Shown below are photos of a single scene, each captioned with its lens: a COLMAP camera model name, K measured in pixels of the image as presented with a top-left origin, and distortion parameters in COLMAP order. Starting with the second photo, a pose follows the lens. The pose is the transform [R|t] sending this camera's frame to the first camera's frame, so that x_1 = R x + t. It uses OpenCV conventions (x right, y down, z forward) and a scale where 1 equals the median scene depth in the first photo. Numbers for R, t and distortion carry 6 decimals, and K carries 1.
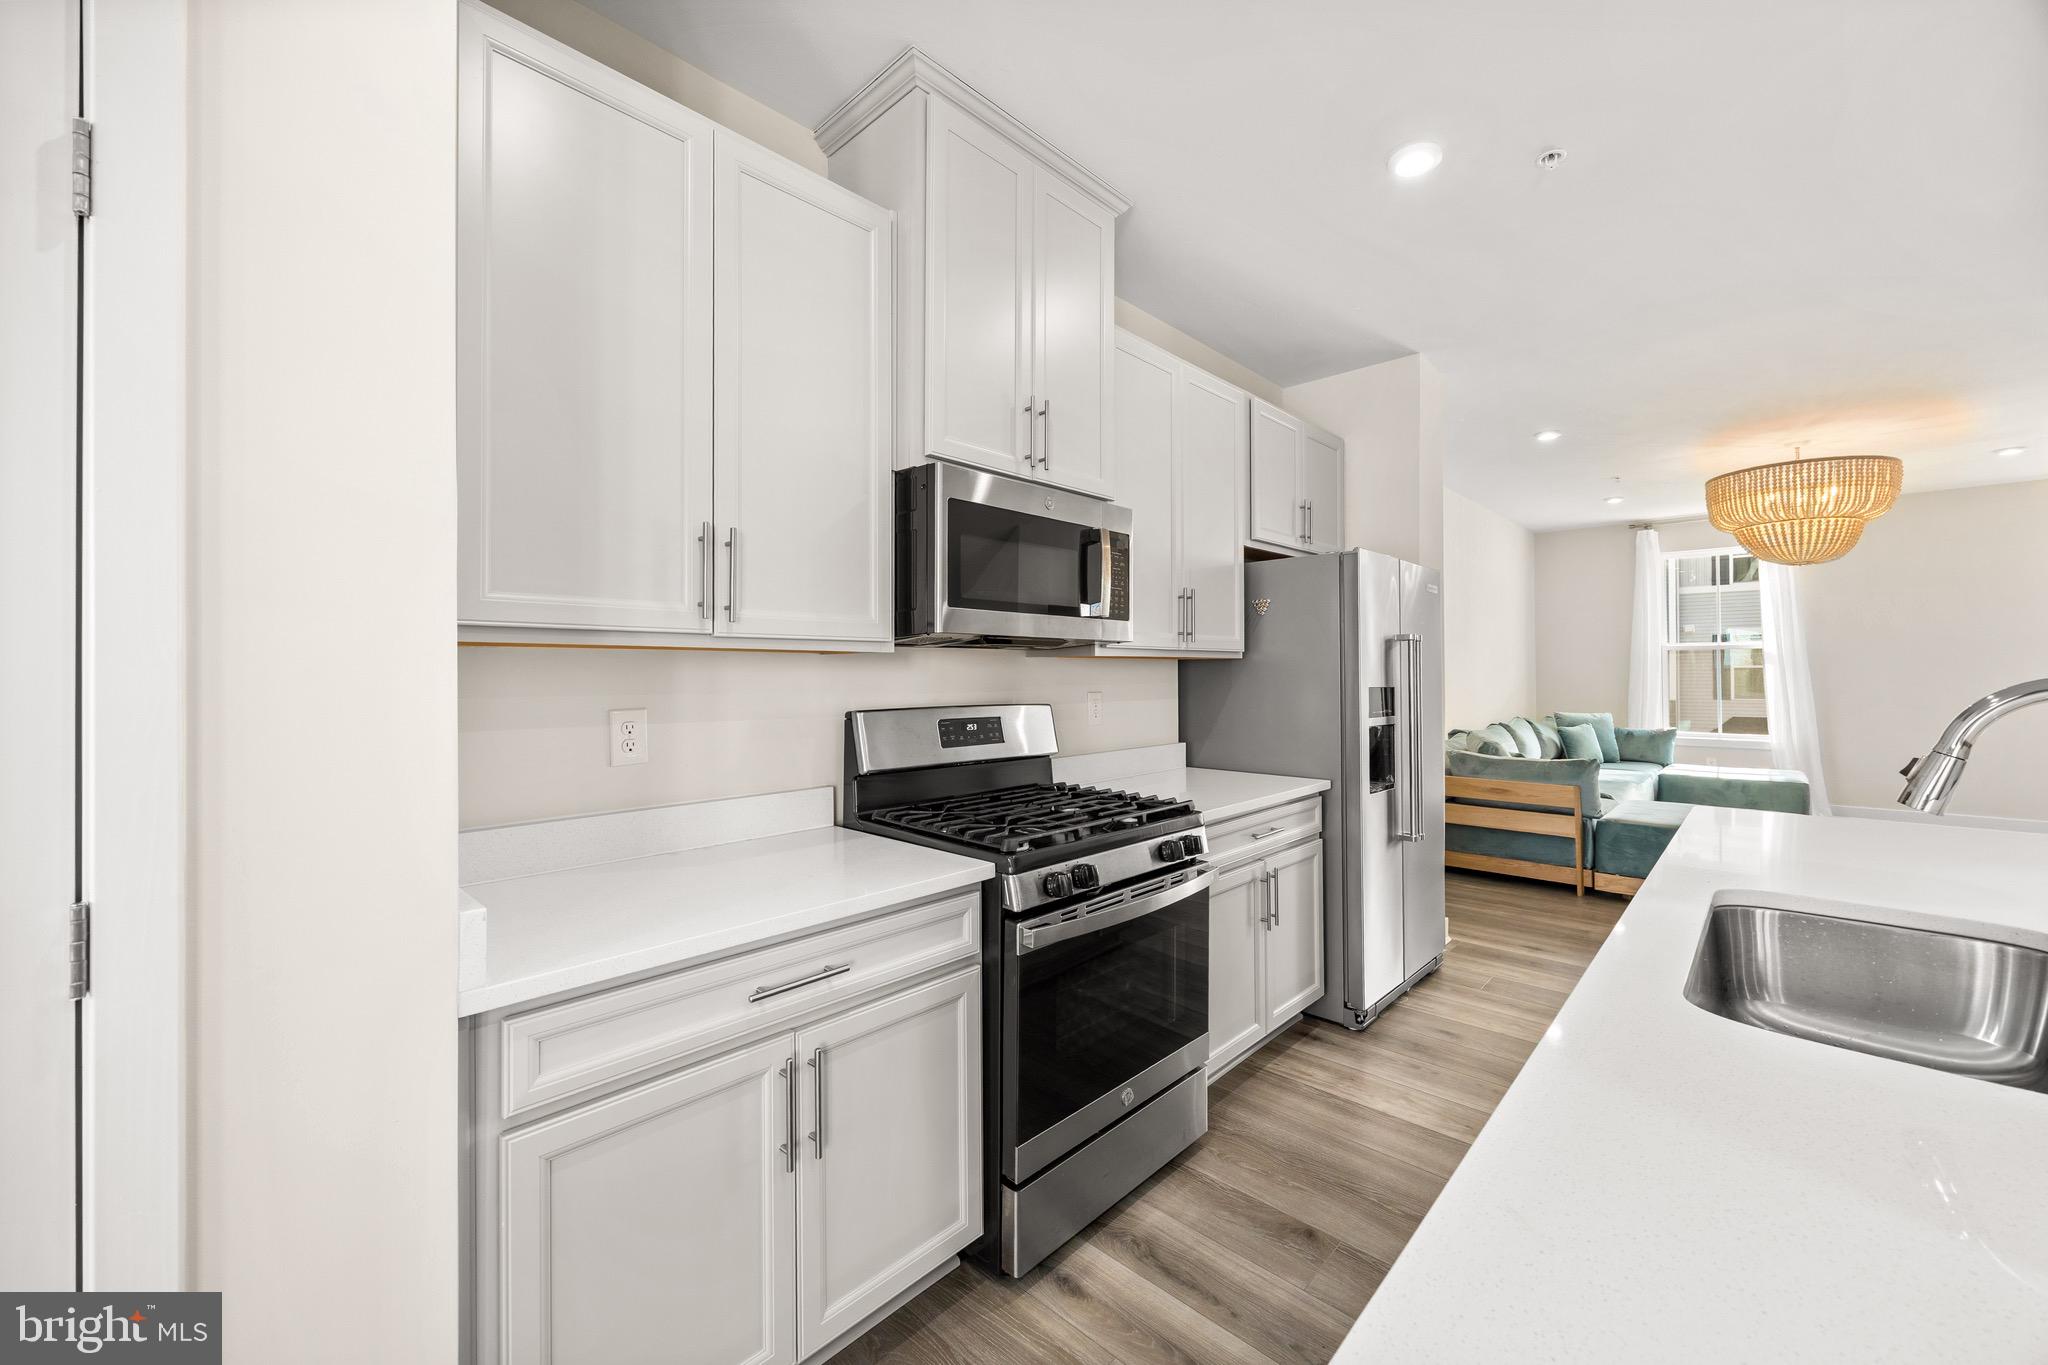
lens RADIAL K [[786.8, 0, 1031.3], [0, 786.8, 664.0], [0, 0, 1]] dist [-0.000249, -0.000743]
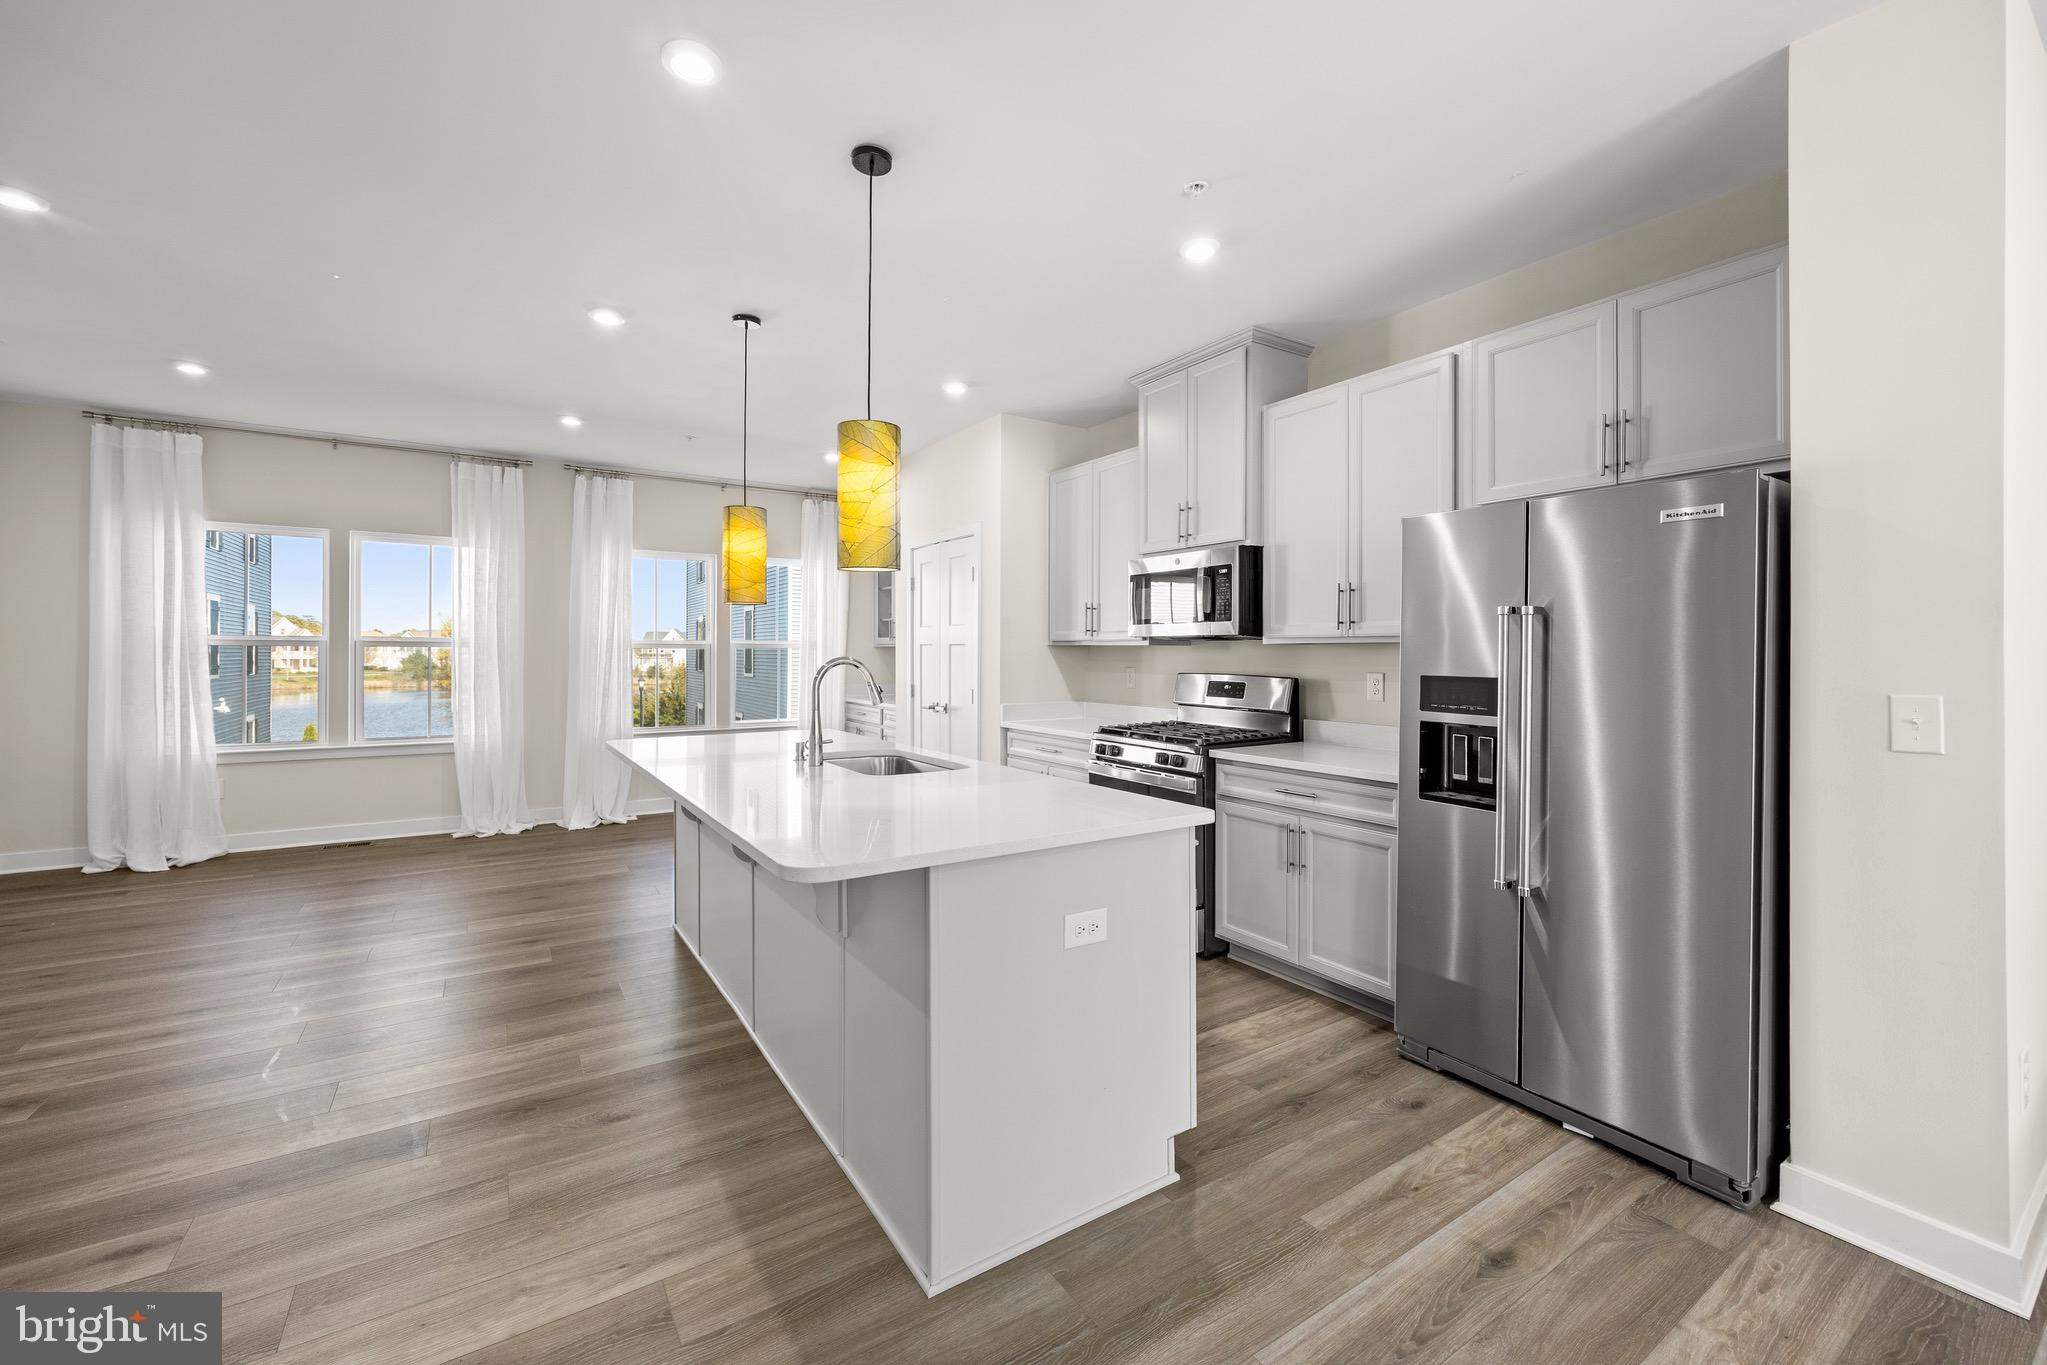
lens RADIAL K [[831.1, 0, 1021.7], [0, 831.1, 651.3], [0, 0, 1]] dist [-0.002187, 0.000101]
pose [[-0.227402, 0.001233, -0.973800, 0.900581], [0.007756, 0.999970, -0.000545, 0.000711], [0.973770, -0.007677, -0.227405, 0.498422]]
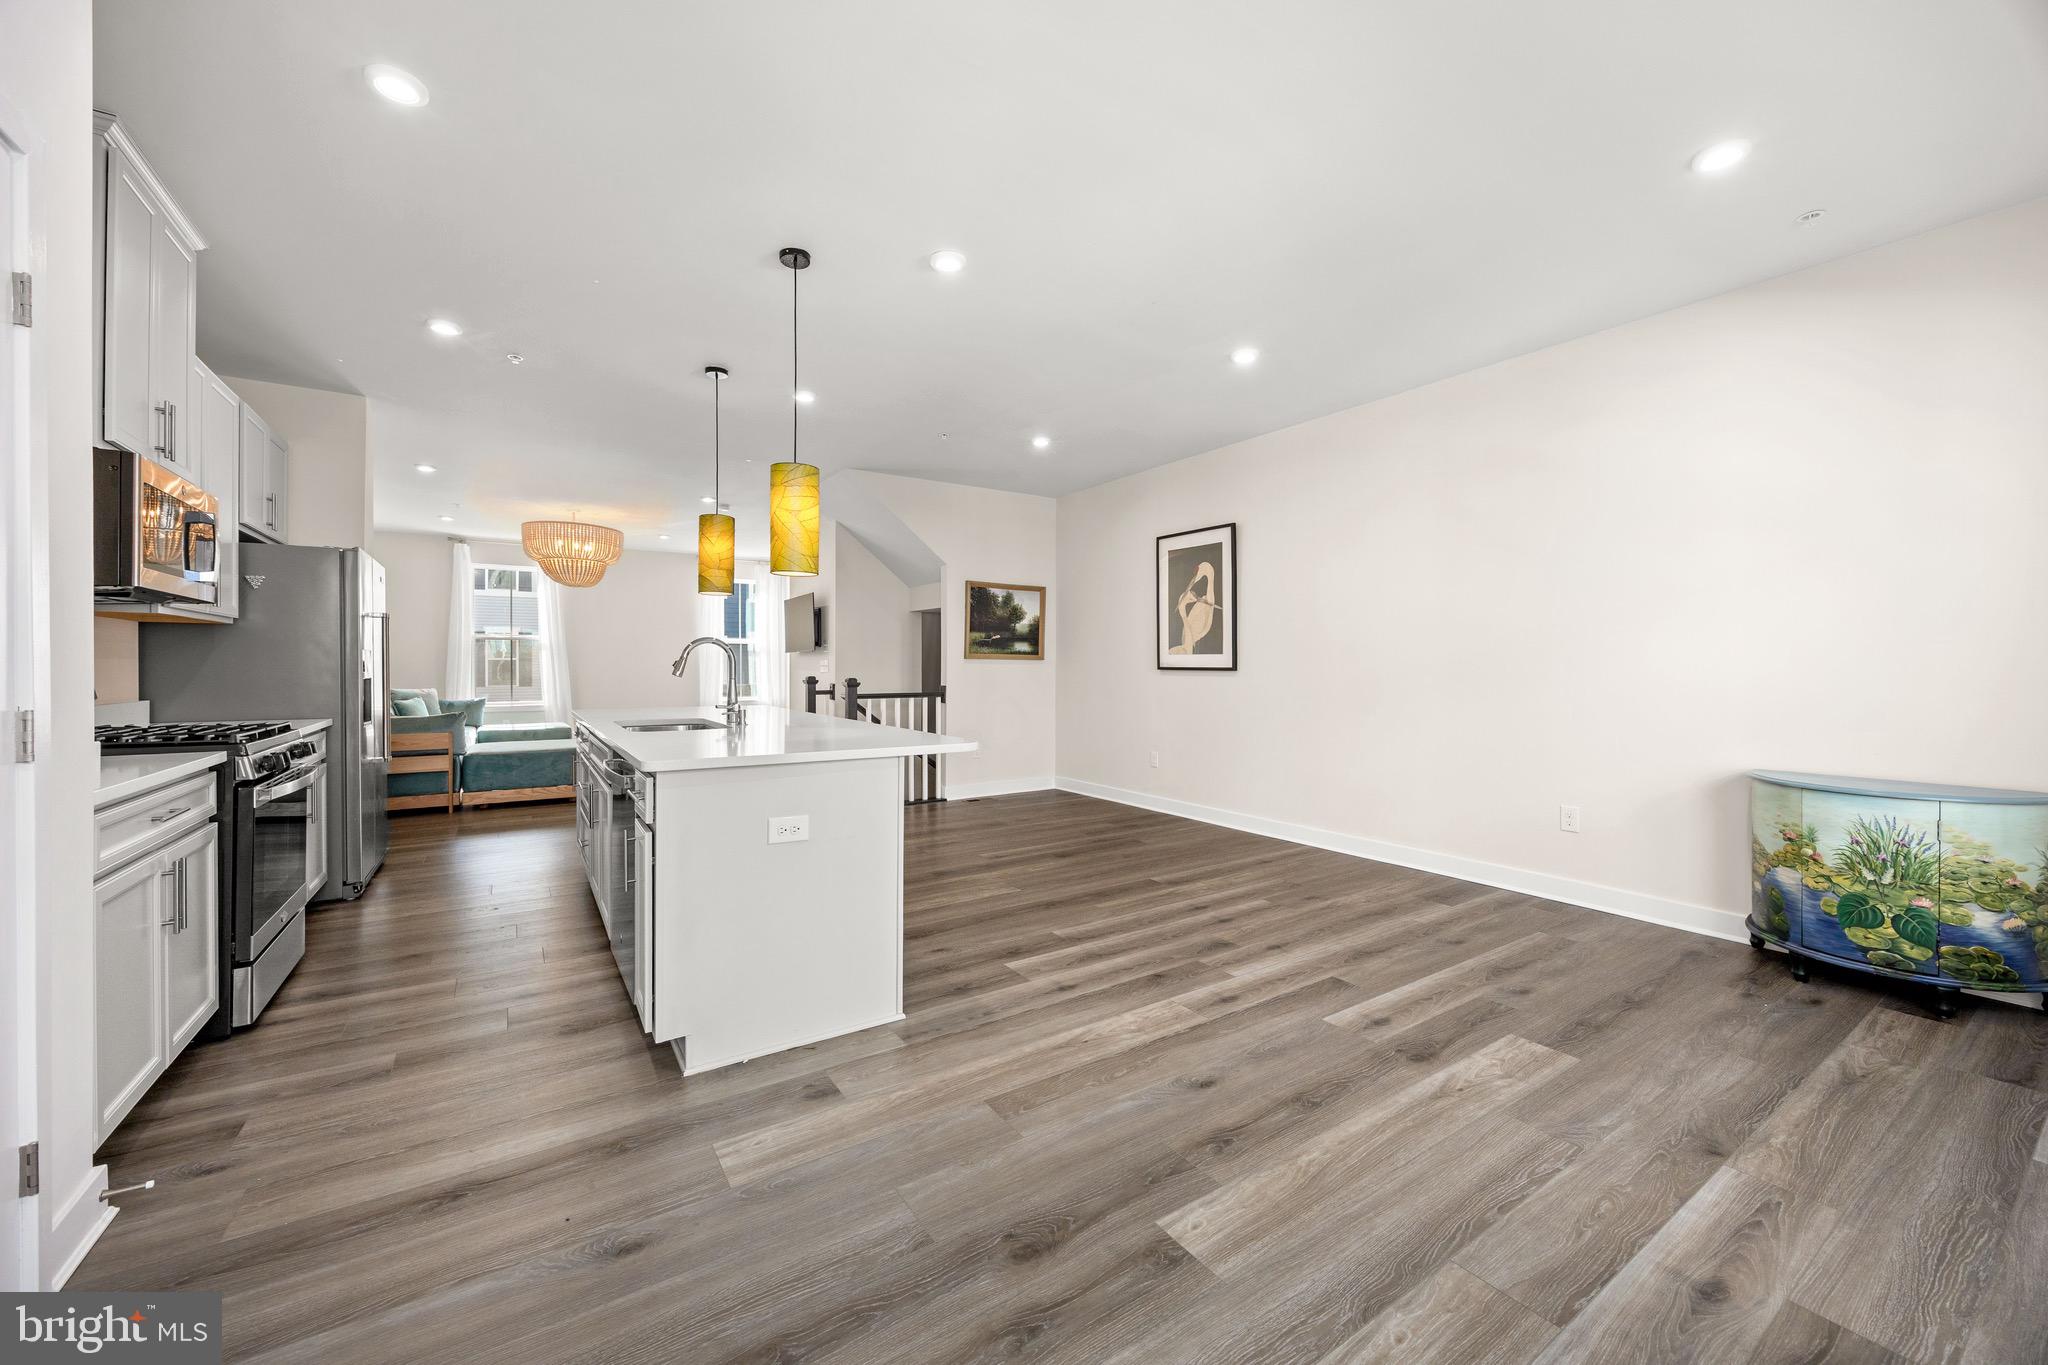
lens RADIAL K [[786.8, 0, 1018.9], [0, 786.8, 668.9], [0, 0, 1]] dist [-0.000249, -0.000743]
pose [[0.226523, 0.001575, 0.974005, -0.417002], [-0.011847, 0.999929, 0.001139, 0.031622], [-0.973934, -0.011797, 0.226525, -0.274741]]
